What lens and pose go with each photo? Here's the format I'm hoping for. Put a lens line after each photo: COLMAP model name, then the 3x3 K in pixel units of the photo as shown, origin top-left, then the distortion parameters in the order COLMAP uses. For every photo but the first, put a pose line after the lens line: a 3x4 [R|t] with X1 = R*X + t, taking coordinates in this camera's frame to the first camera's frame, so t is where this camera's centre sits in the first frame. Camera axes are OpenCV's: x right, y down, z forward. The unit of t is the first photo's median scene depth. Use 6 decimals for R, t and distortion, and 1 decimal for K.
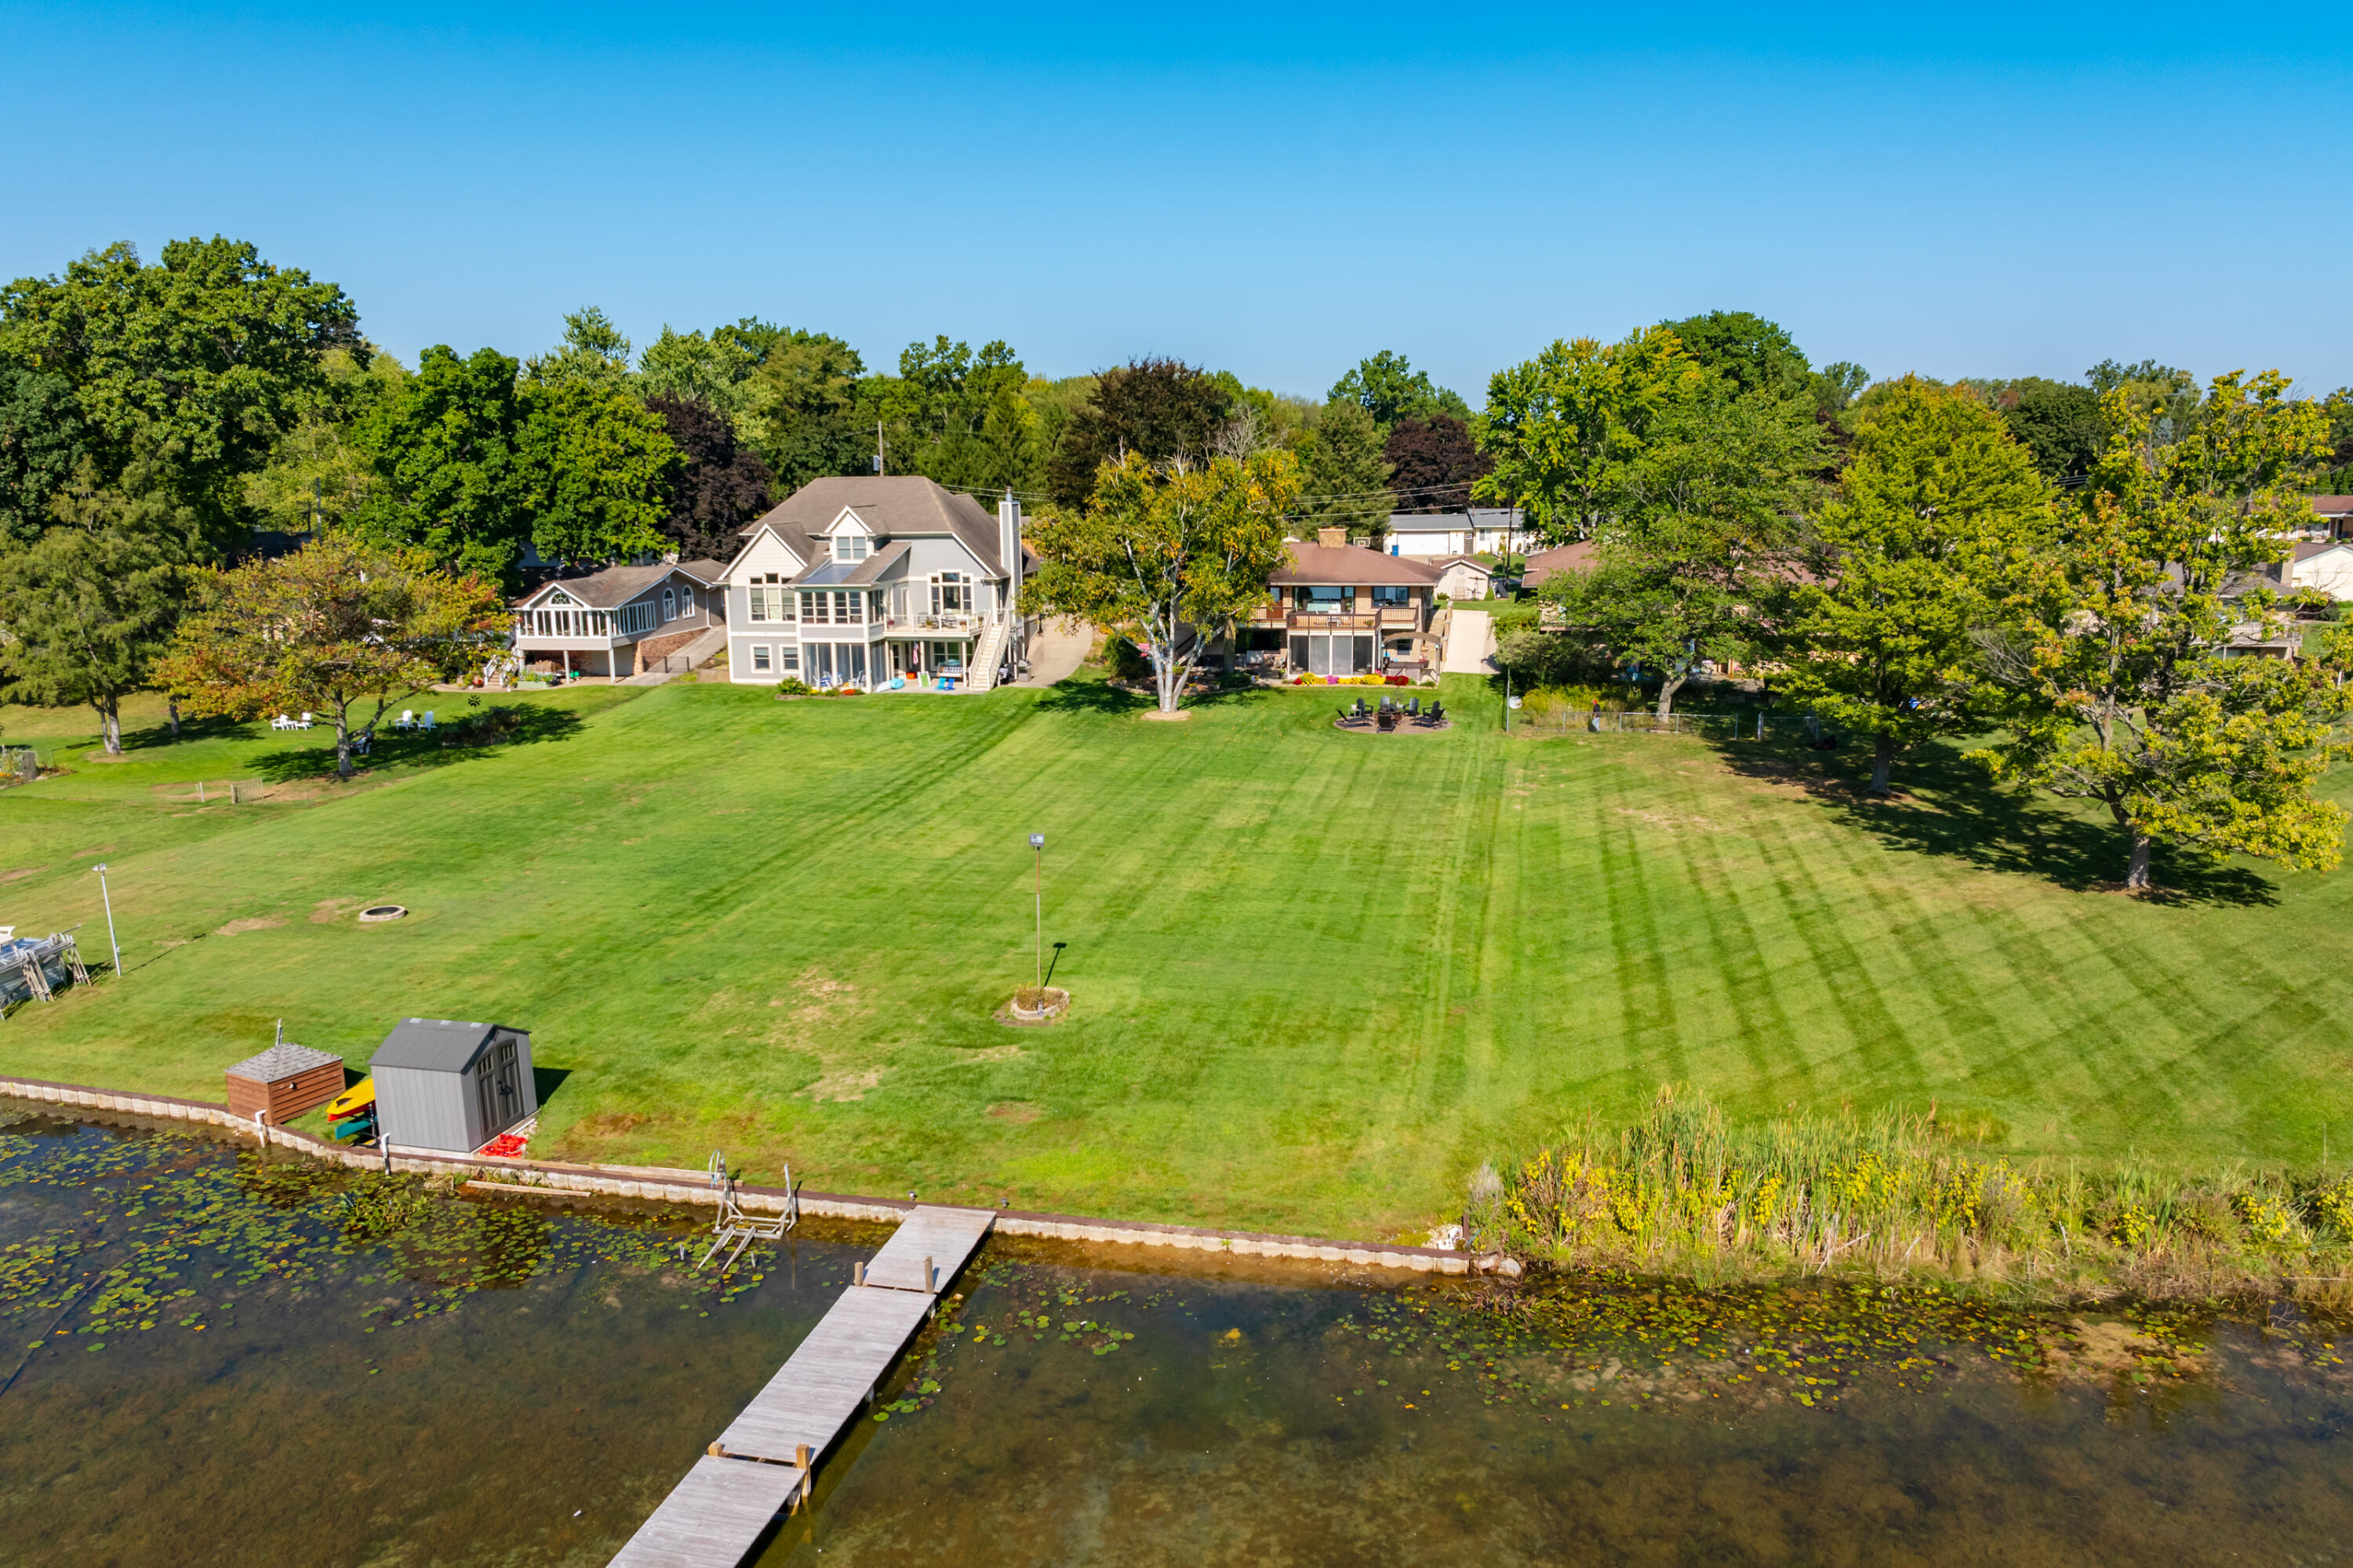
lens RADIAL K [[1643.2, 0, 1176.5], [0, 1643.2, 784.0], [0, 0, 1]] dist [-0.048276, 0.036763]
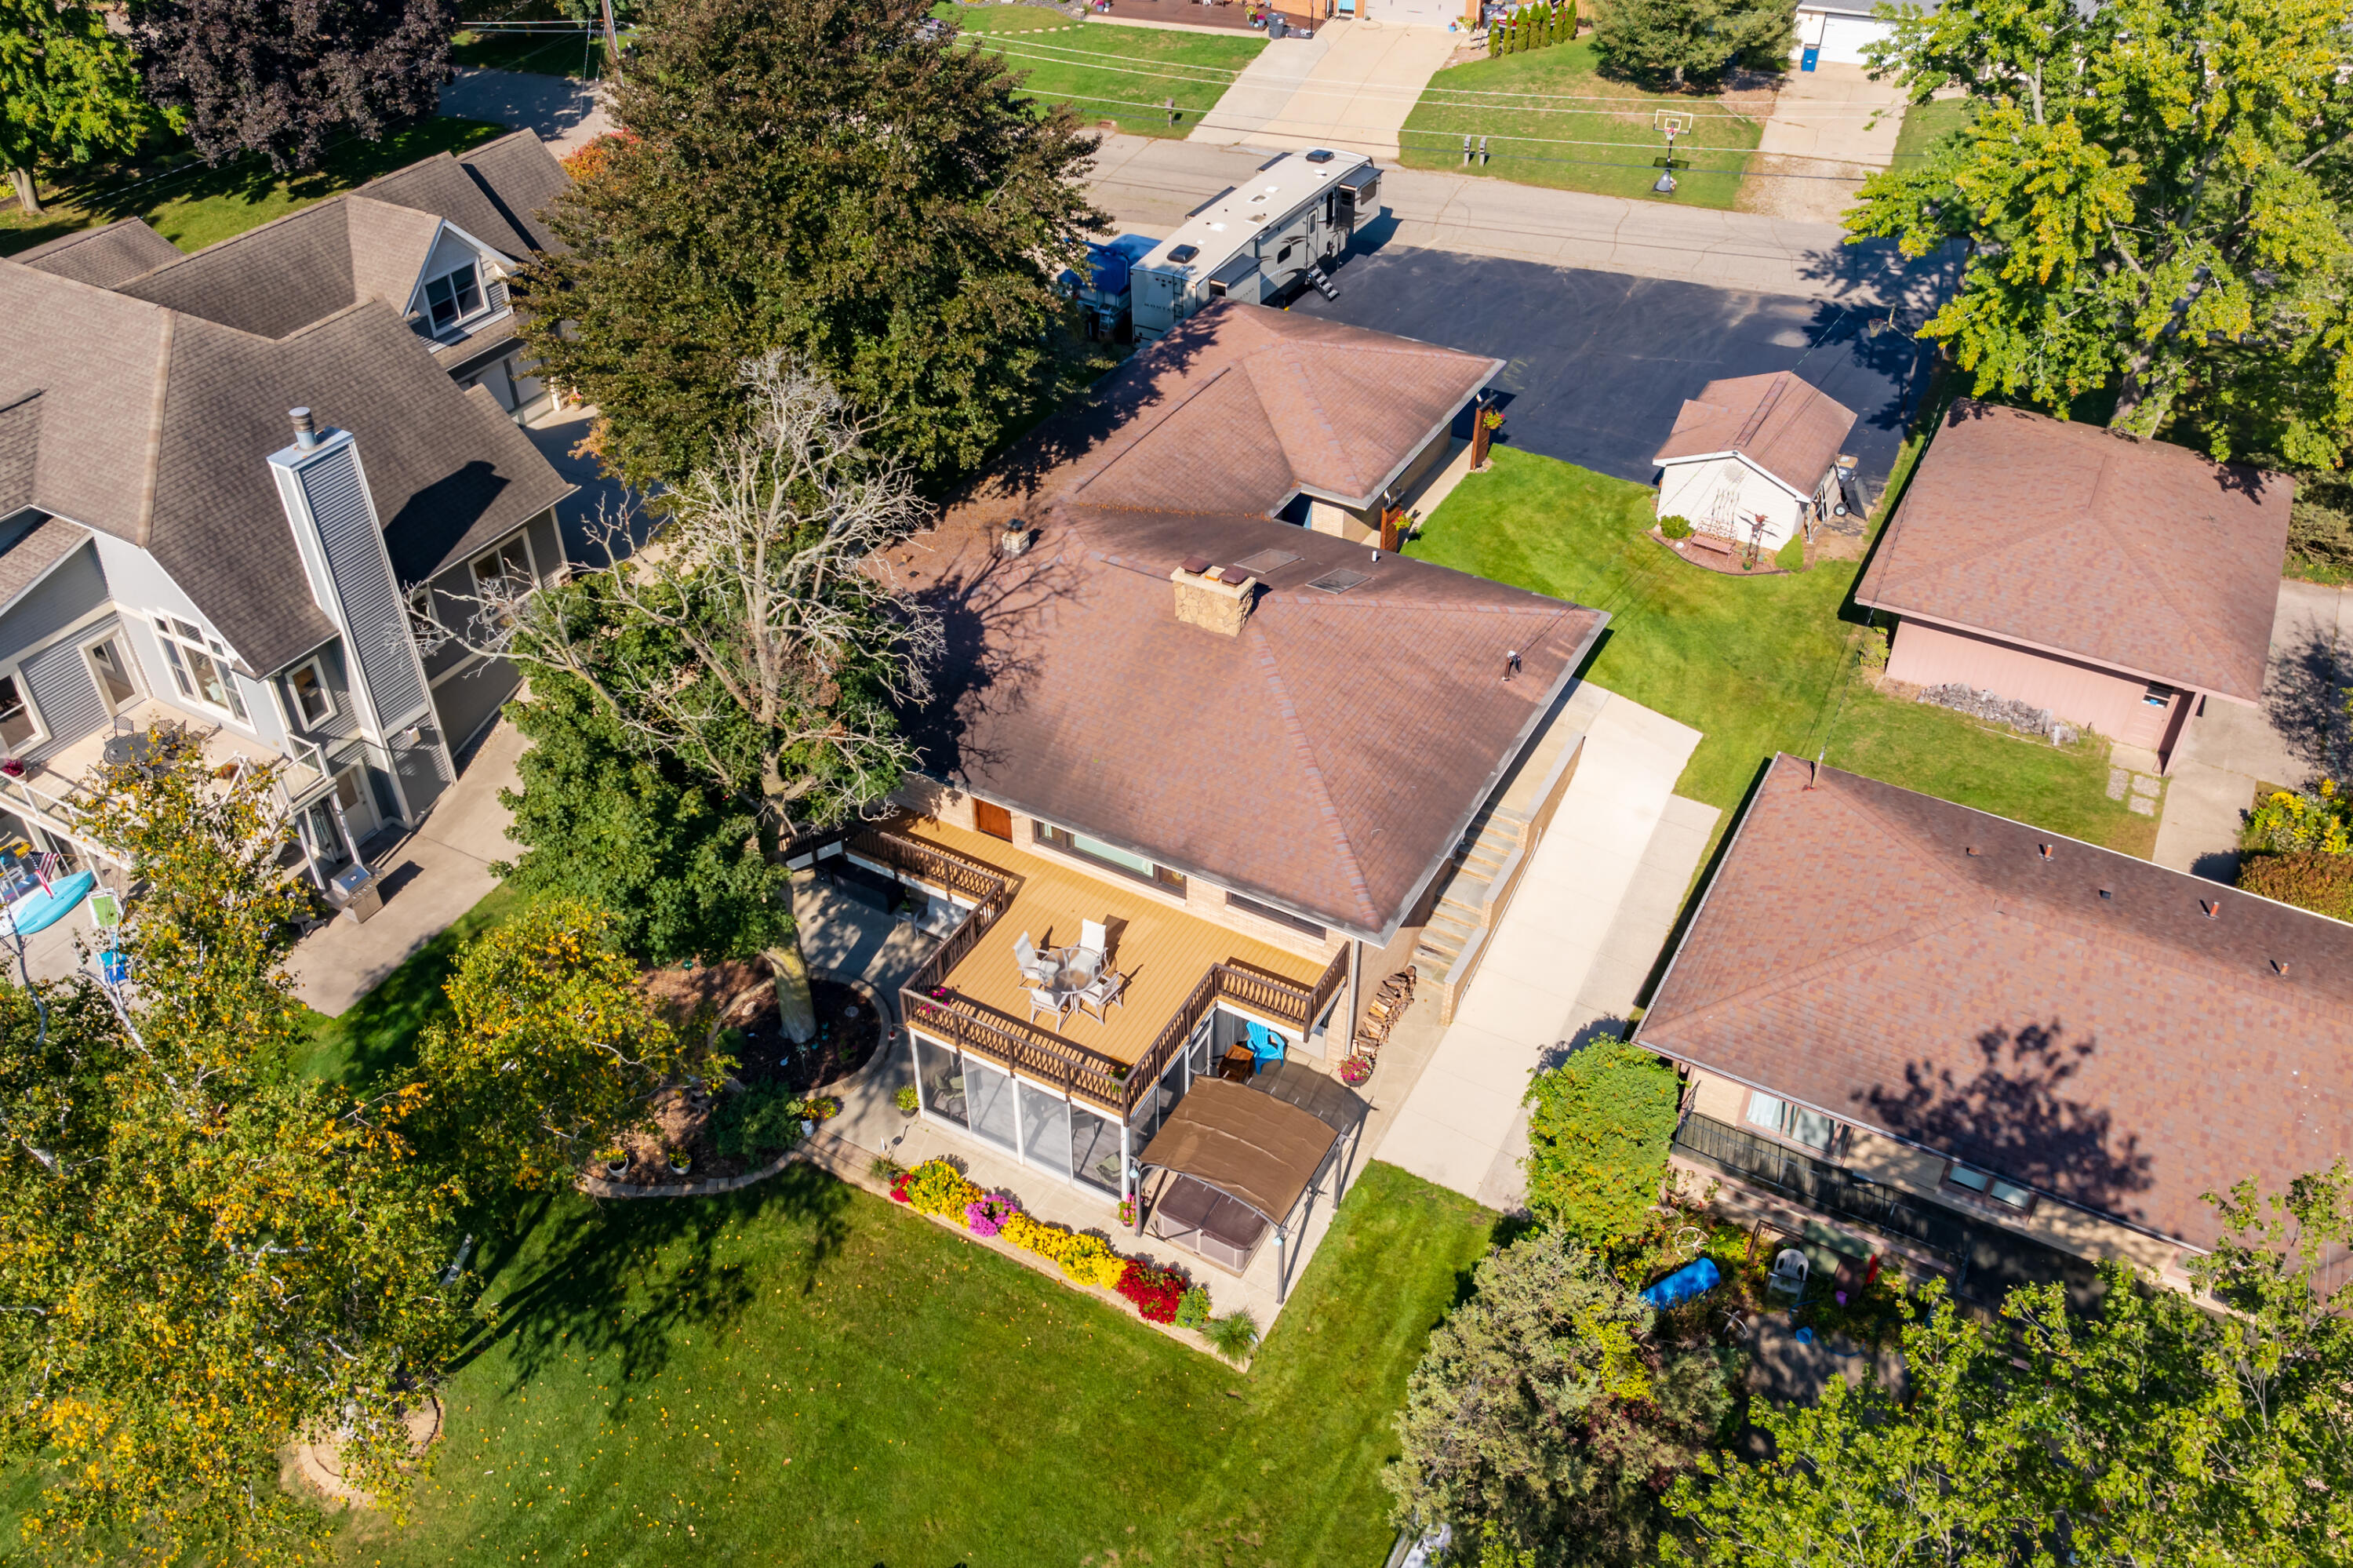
lens RADIAL K [[1834.6, 0, 1186.6], [0, 1834.6, 732.4], [0, 0, 1]] dist [-0.049017, 0.036057]
pose [[0.955591, 0.186041, -0.228549, 0.160147], [-0.067169, 0.892627, 0.445764, -0.259235], [0.286940, -0.410617, 0.865482, 0.565656]]
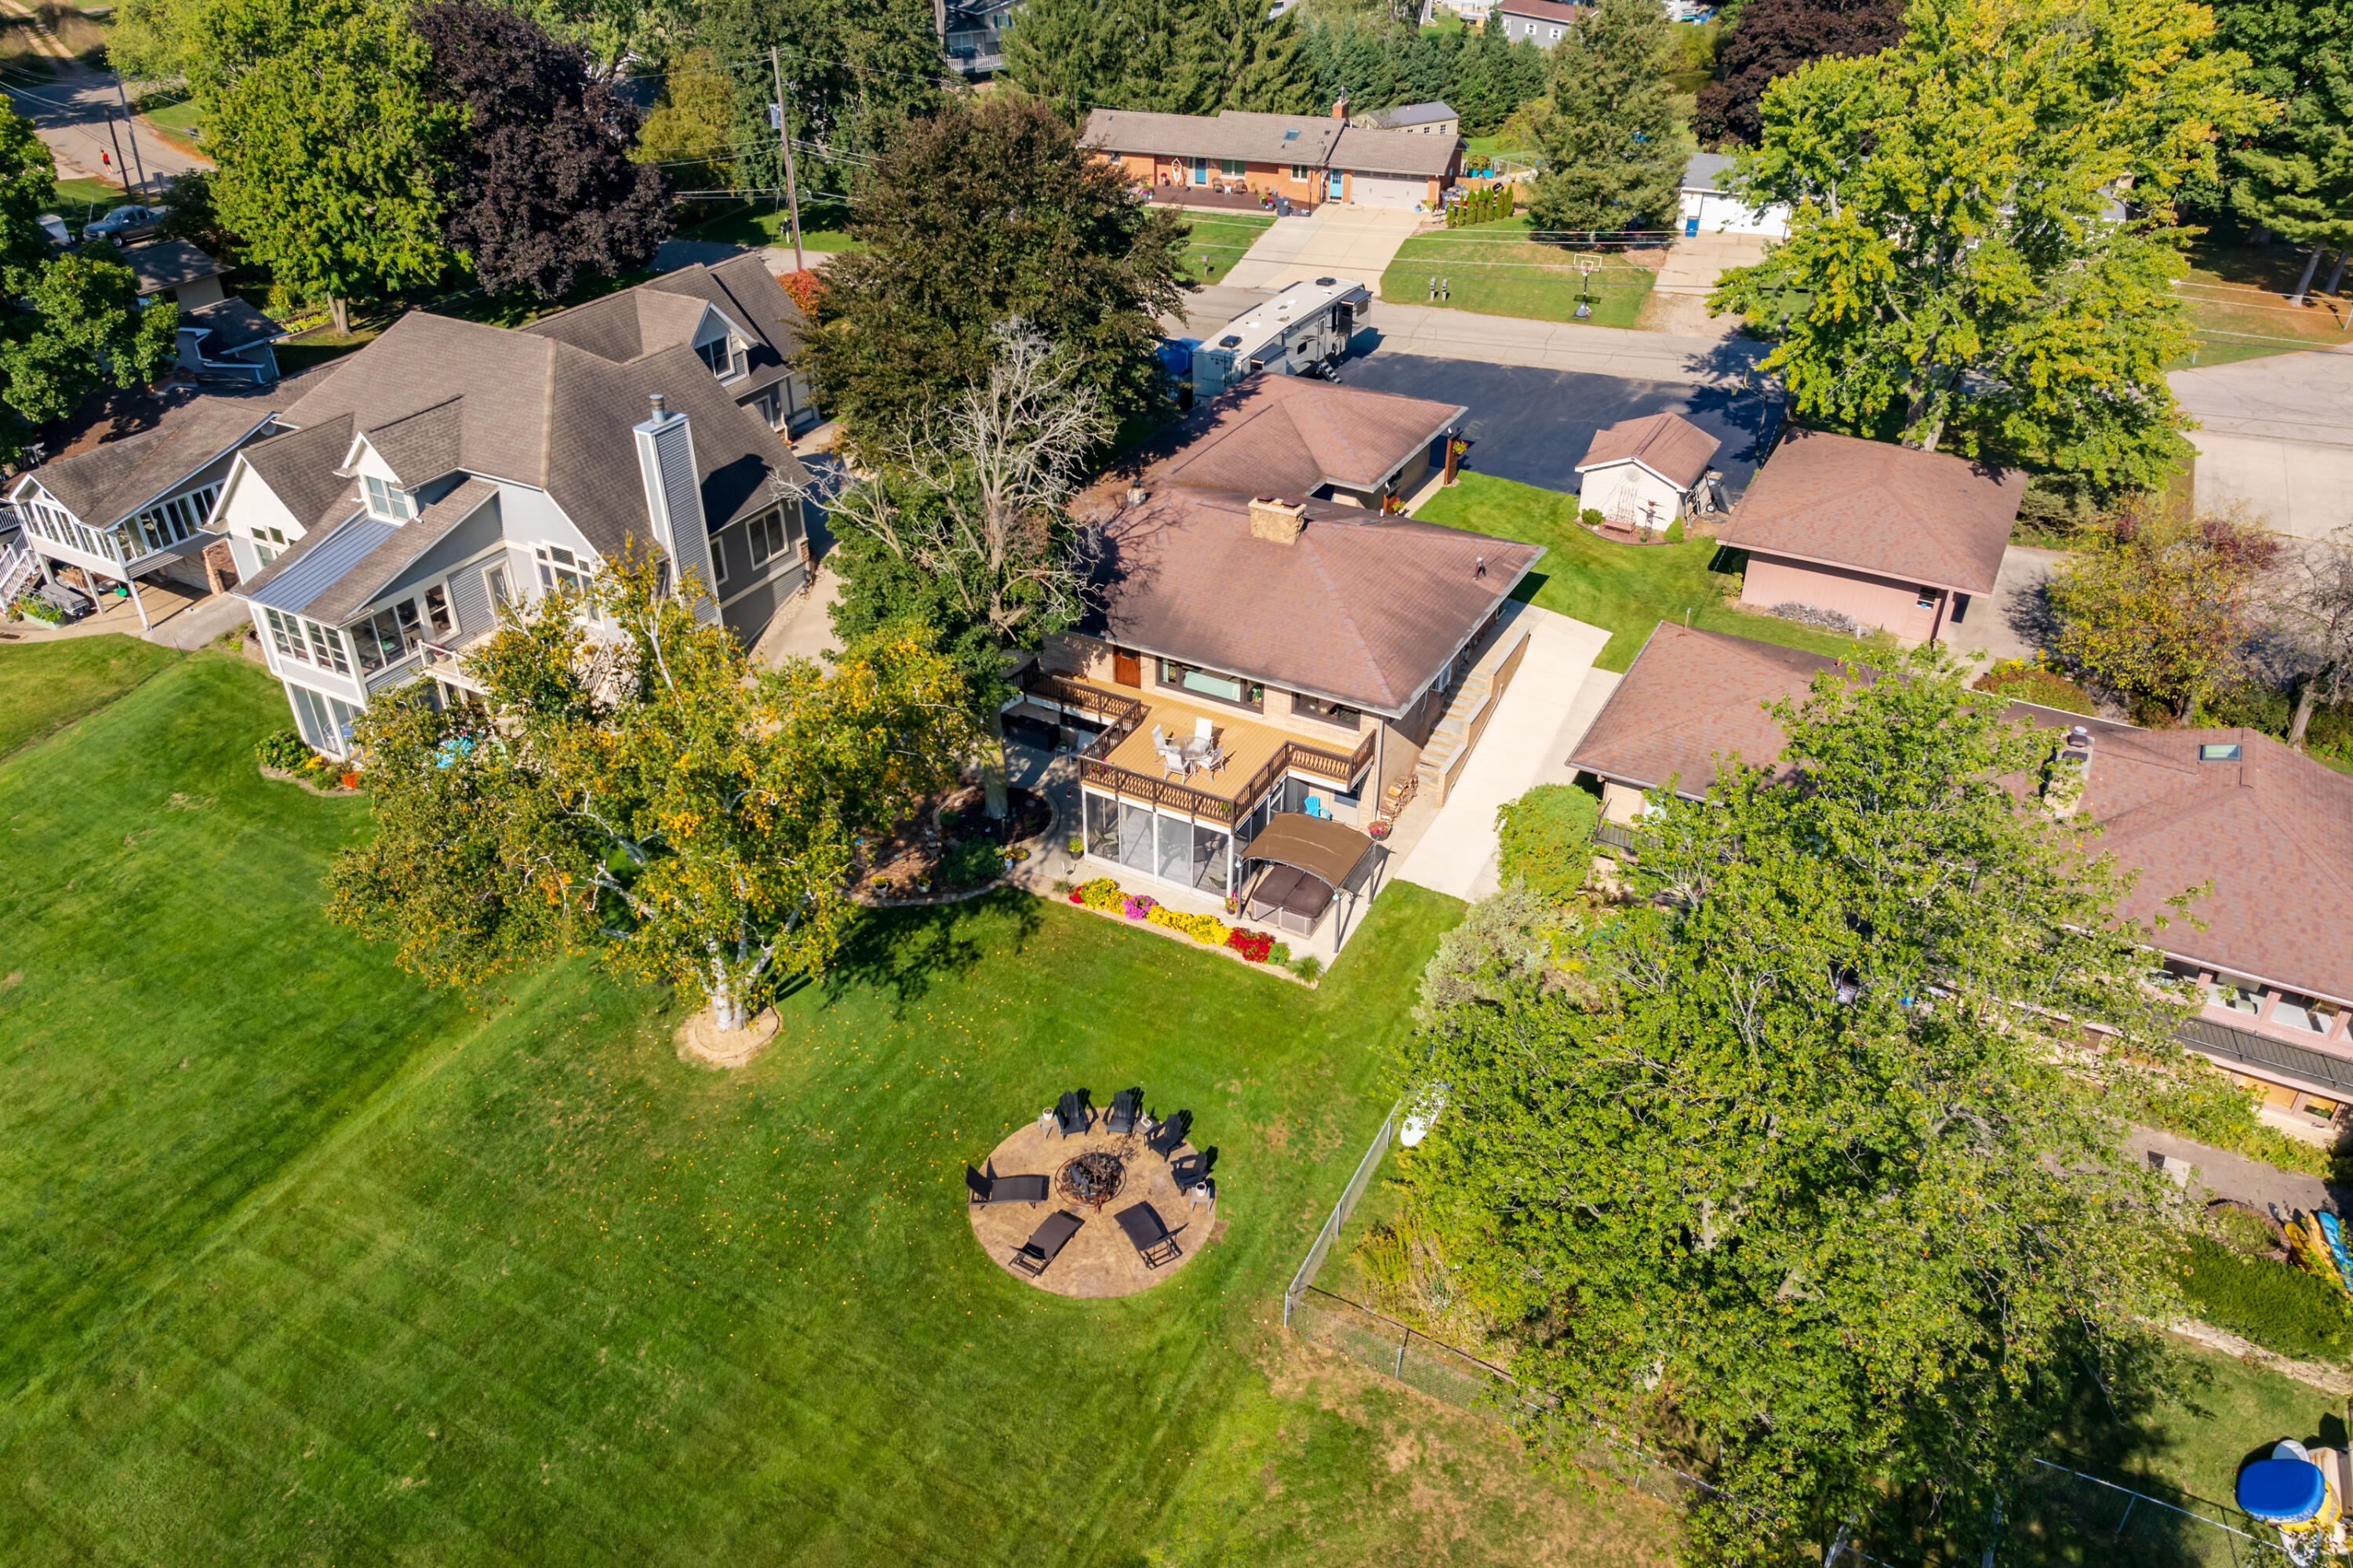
lens RADIAL K [[1652.8, 0, 1189.7], [0, 1652.8, 787.0], [0, 0, 1]] dist [-0.041149, 0.017171]
pose [[0.959184, 0.164114, -0.230289, 0.175585], [-0.065776, 0.921511, 0.382741, -0.234251], [0.275027, -0.351972, 0.894693, 0.435333]]
